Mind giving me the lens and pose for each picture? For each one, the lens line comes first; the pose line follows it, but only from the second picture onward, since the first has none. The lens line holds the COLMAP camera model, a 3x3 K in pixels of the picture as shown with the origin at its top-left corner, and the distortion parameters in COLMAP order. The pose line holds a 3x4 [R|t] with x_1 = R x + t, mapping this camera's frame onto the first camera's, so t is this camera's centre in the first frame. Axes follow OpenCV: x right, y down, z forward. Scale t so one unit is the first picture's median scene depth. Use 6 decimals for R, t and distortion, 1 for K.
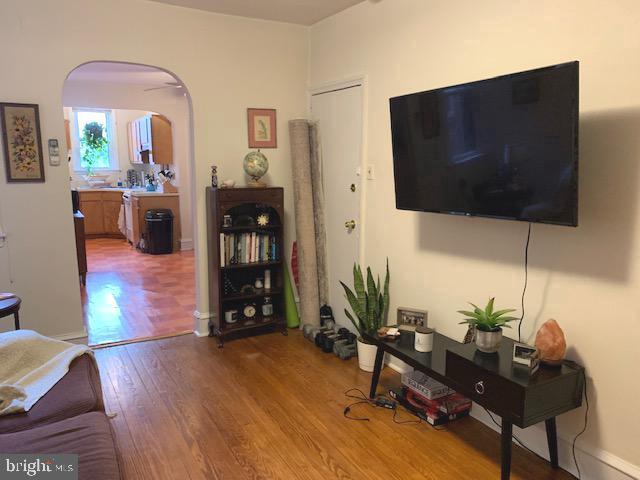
lens RADIAL K [[493.8, 0, 320.0], [0, 493.8, 240.0], [0, 0, 1]] dist [0.024960, -0.001545]
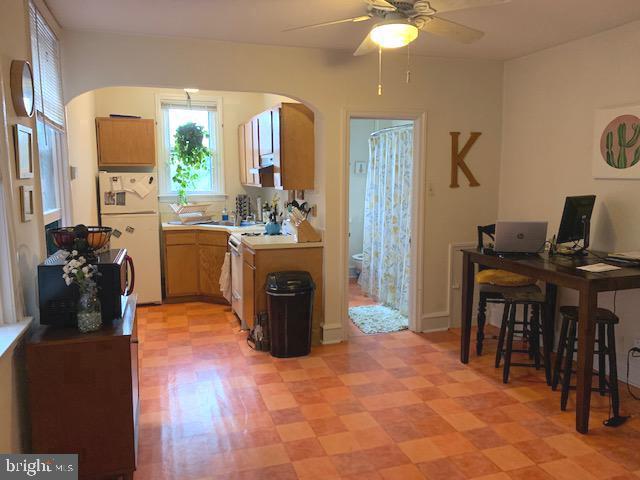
lens RADIAL K [[523.5, 0, 320.0], [0, 523.5, 240.0], [0, 0, 1]] dist [0.104397, -0.000082]
pose [[0.979009, 0.022420, -0.202579, -0.150968], [-0.029756, 0.999004, -0.033237, -0.068924], [0.201633, 0.038568, 0.978702, 0.375610]]
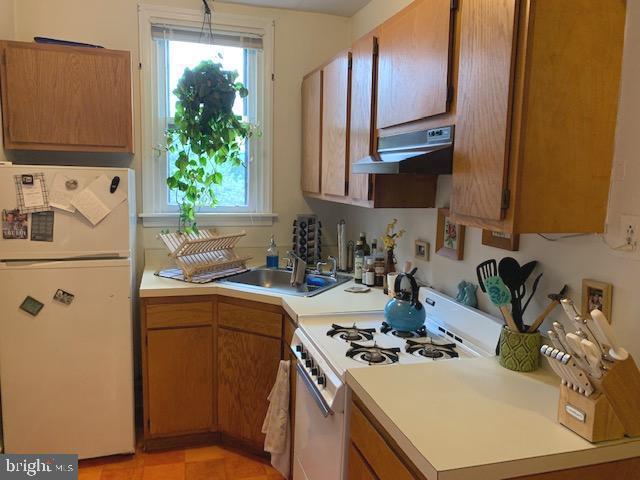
lens RADIAL K [[493.8, 0, 320.0], [0, 493.8, 240.0], [0, 0, 1]] dist [0.024960, -0.001545]
pose [[0.972072, 0.053858, -0.228419, -0.322752], [-0.061744, 0.997713, -0.027512, -0.128995], [0.226415, 0.040847, 0.973174, 0.744650]]
